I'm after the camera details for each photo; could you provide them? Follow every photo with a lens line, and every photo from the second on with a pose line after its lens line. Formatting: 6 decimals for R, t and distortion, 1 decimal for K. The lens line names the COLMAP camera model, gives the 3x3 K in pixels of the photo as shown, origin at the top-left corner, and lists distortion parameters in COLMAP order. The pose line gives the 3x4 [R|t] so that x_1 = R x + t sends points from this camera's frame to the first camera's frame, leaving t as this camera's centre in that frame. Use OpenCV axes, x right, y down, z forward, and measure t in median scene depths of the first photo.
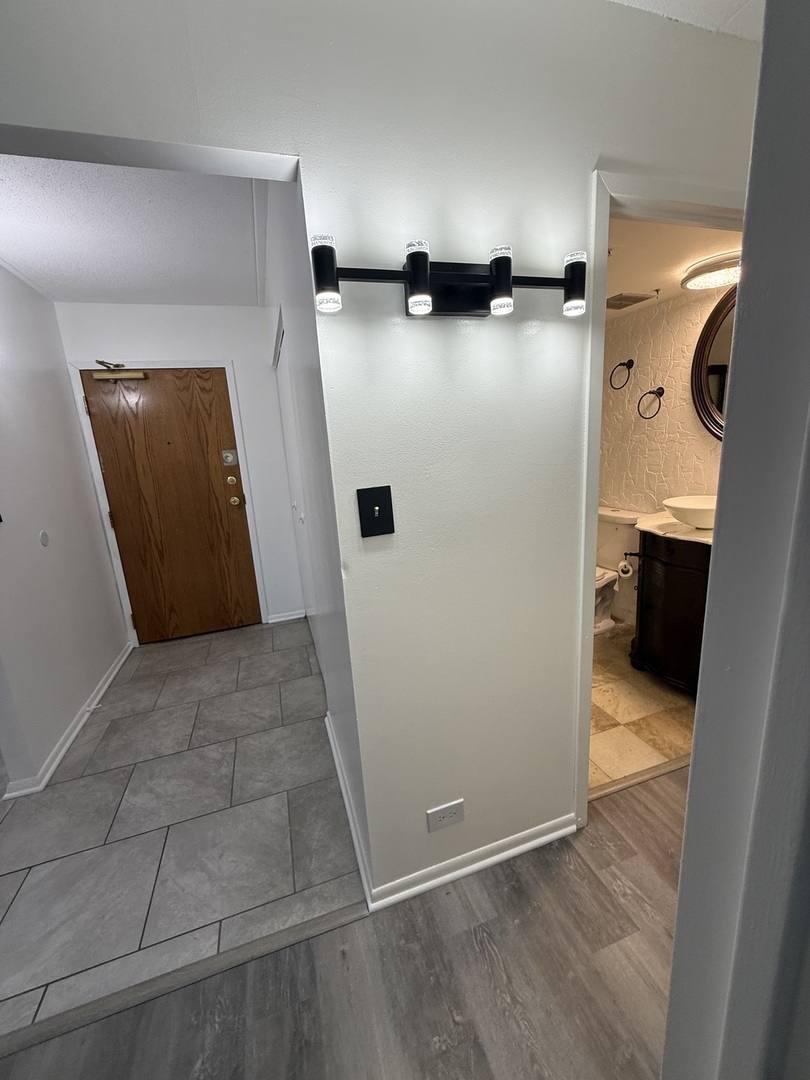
lens RADIAL K [[428.0, 0, 408.4], [0, 428.0, 533.4], [0, 0, 1]] dist [-0.000422, 0.000548]
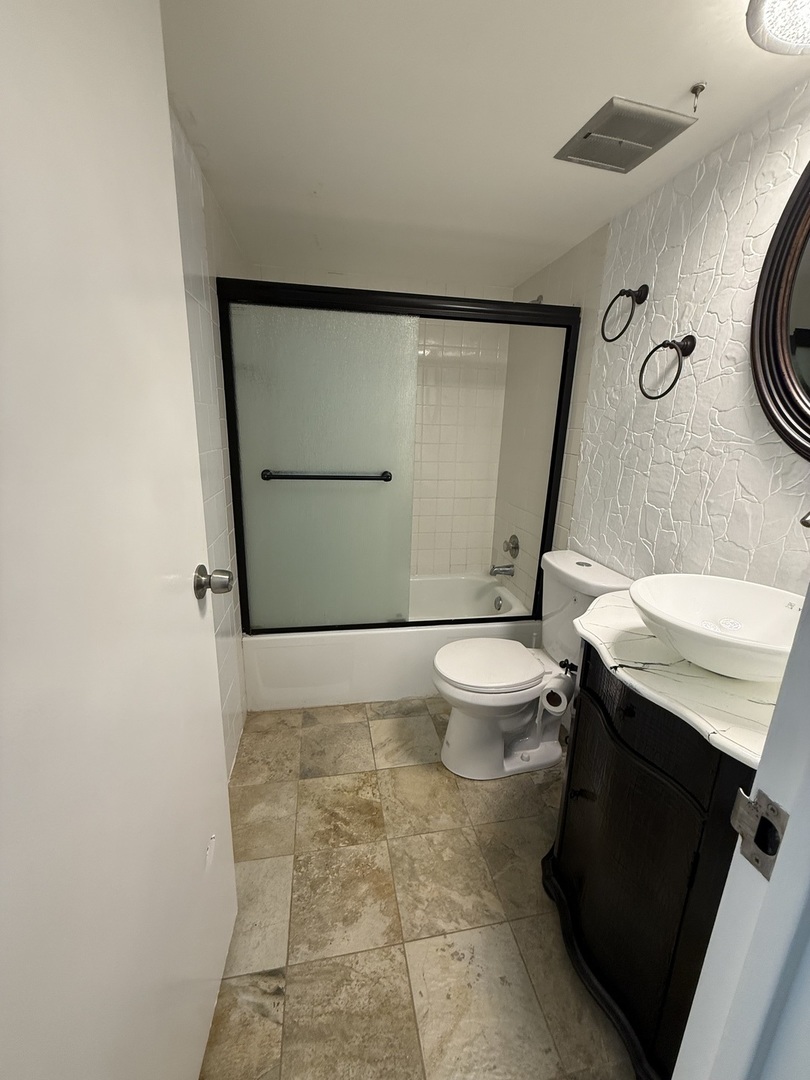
lens RADIAL K [[428.0, 0, 408.0], [0, 428.0, 534.7], [0, 0, 1]] dist [-0.000422, 0.000548]
pose [[0.985326, 0.125113, -0.116101, 0.353461], [-0.121425, 0.991860, 0.038343, -0.094993], [0.119953, -0.023683, 0.992497, 0.465108]]
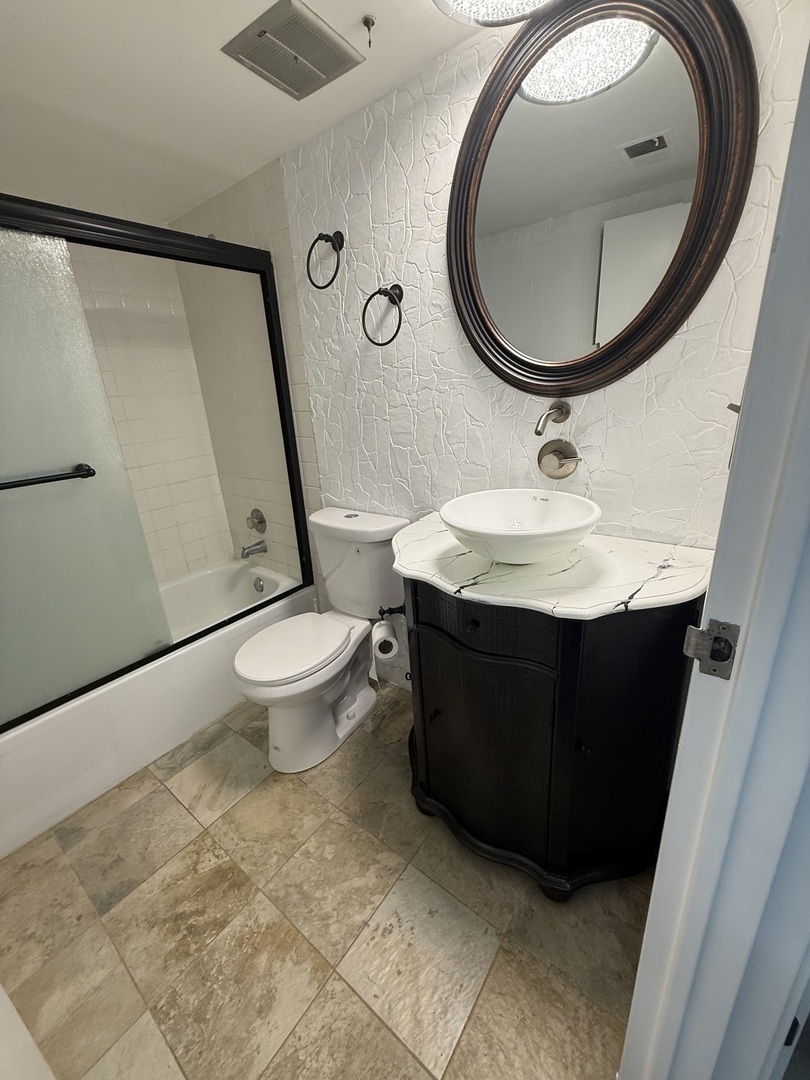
lens RADIAL K [[428.0, 0, 402.5], [0, 428.0, 534.0], [0, 0, 1]] dist [-0.000422, 0.000548]
pose [[0.839397, -0.164786, 0.517937, 0.267442], [0.127258, 0.986030, 0.107472, -0.091847], [-0.528411, -0.024300, 0.848641, 0.531199]]
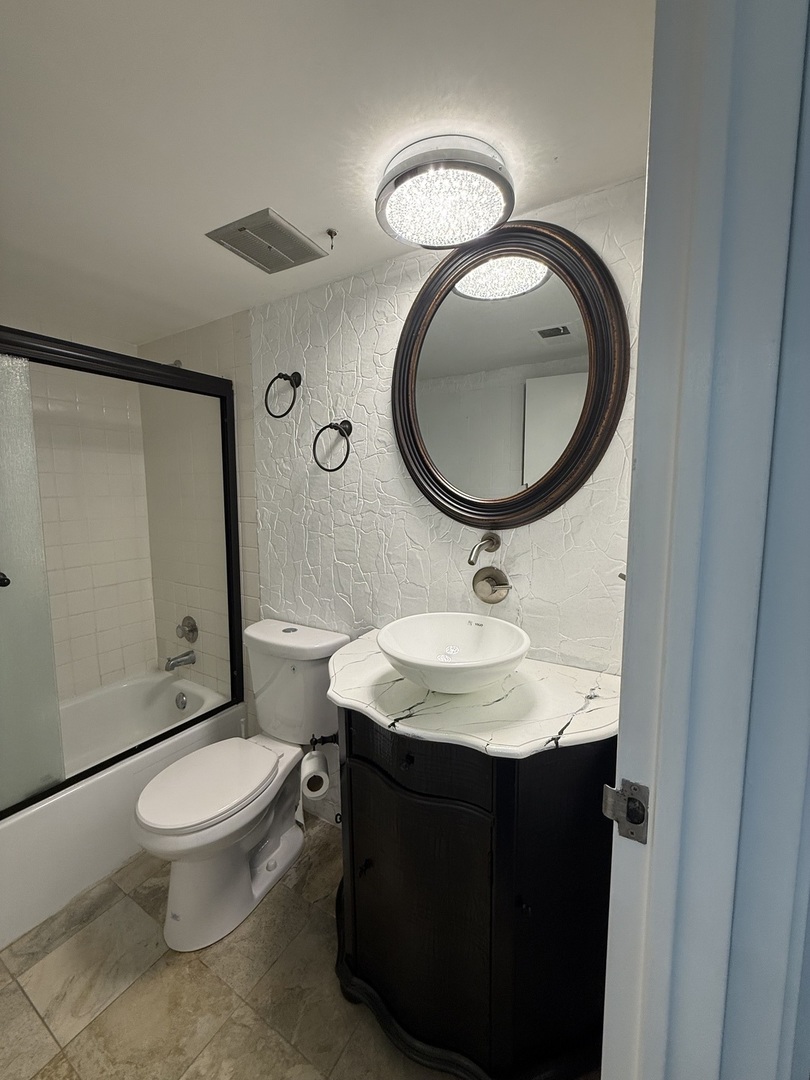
lens RADIAL K [[428.0, 0, 402.0], [0, 428.0, 535.9], [0, 0, 1]] dist [-0.000422, 0.000548]
pose [[0.771577, -0.007534, 0.636092, 0.270500], [0.095053, 0.990069, -0.103573, -0.115223], [-0.628995, 0.140377, 0.764631, 0.517584]]
